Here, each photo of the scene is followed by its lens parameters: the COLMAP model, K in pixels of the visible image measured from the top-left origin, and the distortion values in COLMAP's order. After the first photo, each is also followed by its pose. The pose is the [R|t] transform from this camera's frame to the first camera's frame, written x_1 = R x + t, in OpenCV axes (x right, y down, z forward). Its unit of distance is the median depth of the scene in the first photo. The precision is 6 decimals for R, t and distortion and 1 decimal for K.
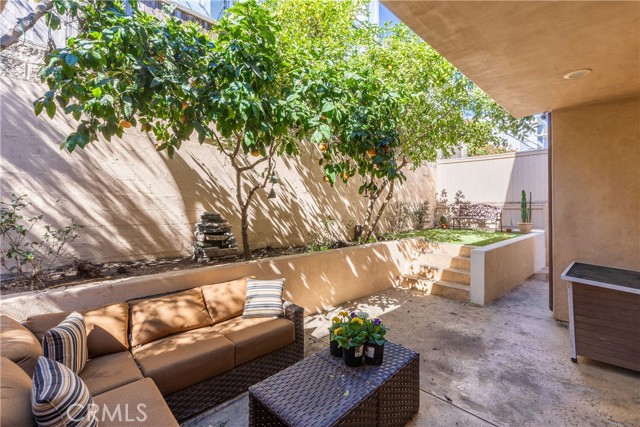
lens RADIAL K [[289.7, 0, 322.3], [0, 289.7, 209.1], [0, 0, 1]] dist [0.000536, 0.000022]
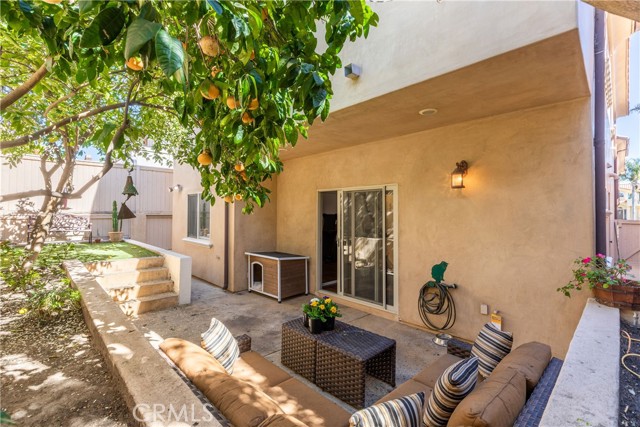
lens RADIAL K [[289.7, 0, 322.7], [0, 289.7, 211.2], [0, 0, 1]] dist [0.000536, 0.000022]
pose [[-0.001682, 0.001373, 0.999998, -0.664412], [0.005505, 0.999984, -0.001364, -0.041277], [-0.999983, 0.005503, -0.001690, 0.477295]]
